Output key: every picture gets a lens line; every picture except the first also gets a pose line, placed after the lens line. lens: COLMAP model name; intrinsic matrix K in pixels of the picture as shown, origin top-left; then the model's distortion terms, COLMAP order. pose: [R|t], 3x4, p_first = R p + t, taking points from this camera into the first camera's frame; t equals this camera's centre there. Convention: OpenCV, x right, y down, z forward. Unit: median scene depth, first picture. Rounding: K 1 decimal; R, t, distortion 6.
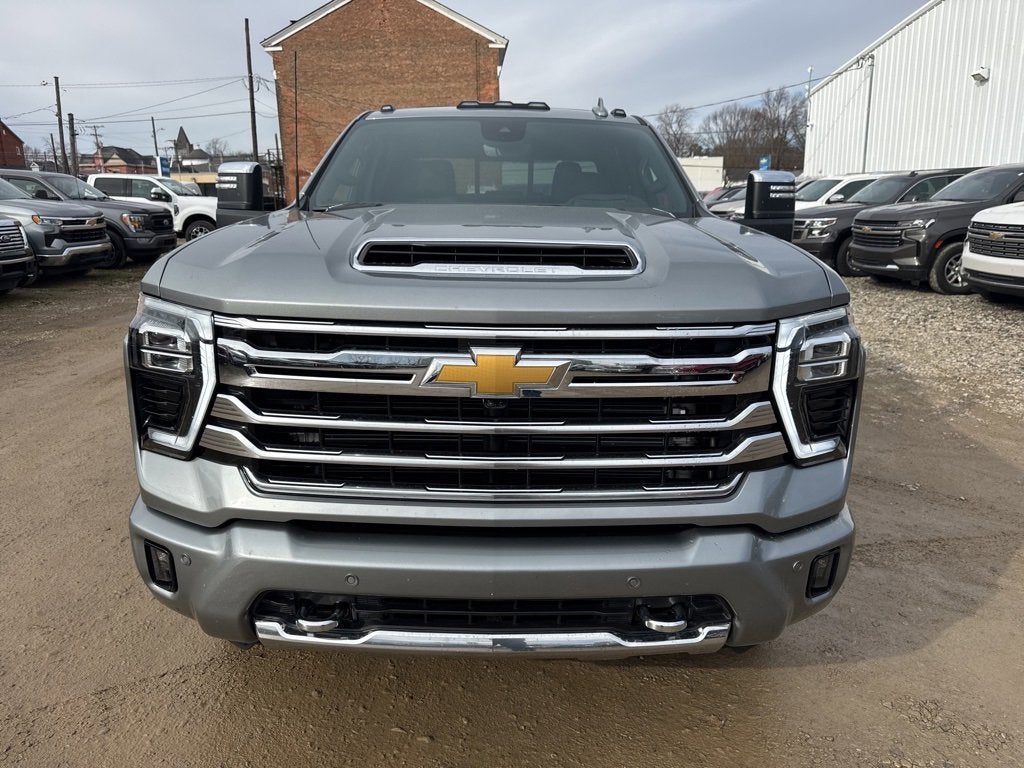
lens RADIAL K [[757.9, 0, 506.2], [0, 757.9, 377.8], [0, 0, 1]] dist [0.021285, -0.011274]
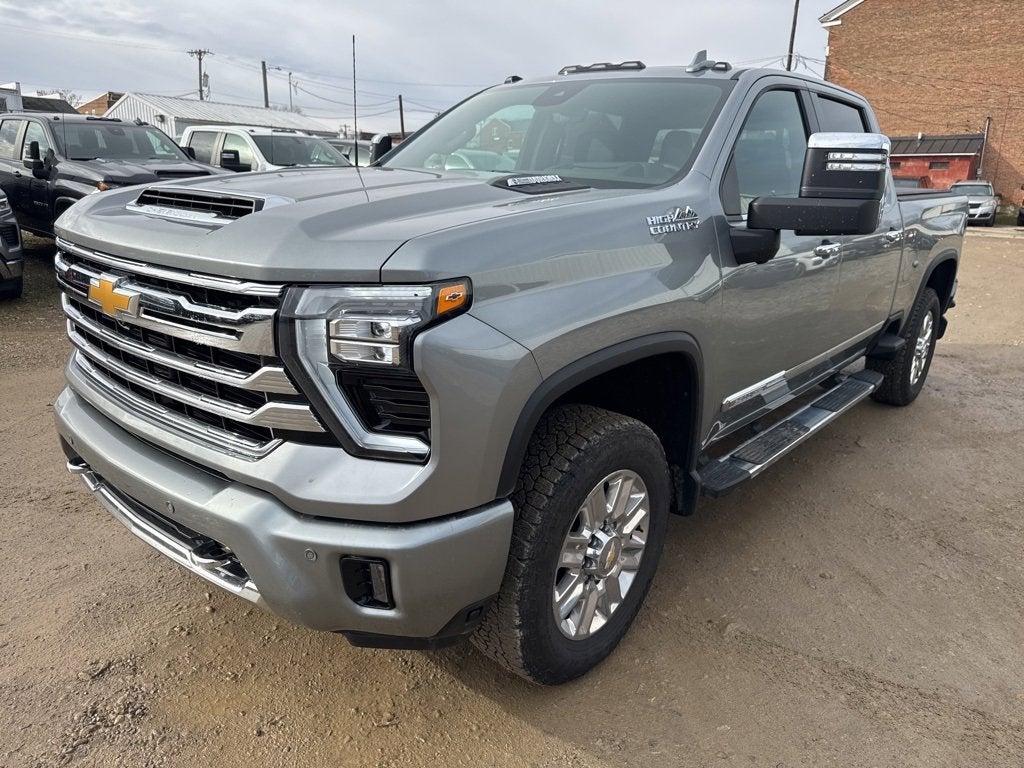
lens RADIAL K [[757.9, 0, 504.3], [0, 757.9, 375.6], [0, 0, 1]] dist [0.021285, -0.011274]
pose [[0.753847, 0.186649, -0.629982, 0.097132], [-0.175791, 0.981144, 0.080337, -0.007023], [0.633098, 0.050183, 0.772443, 0.037803]]
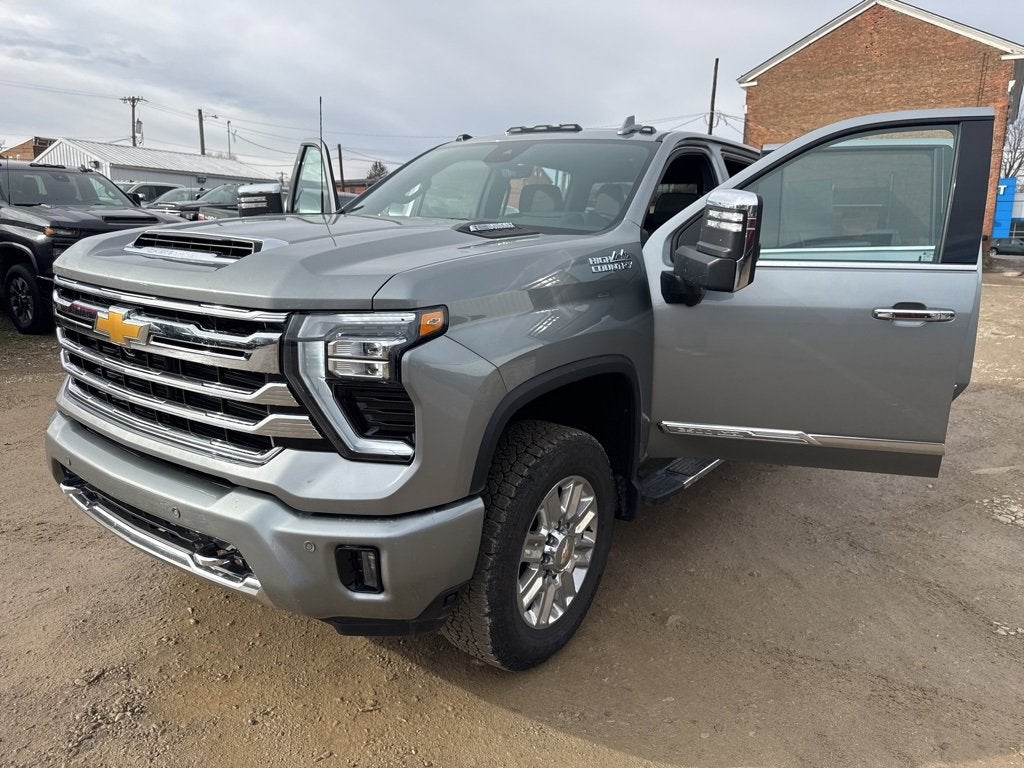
lens RADIAL K [[762.9, 0, 514.9], [0, 762.9, 365.4], [0, 0, 1]] dist [0.057609, -0.041602]
pose [[0.812518, 0.128010, -0.568707, 0.105024], [-0.161732, 0.986794, -0.008952, -0.003216], [0.560050, 0.099252, 0.822492, 0.022955]]
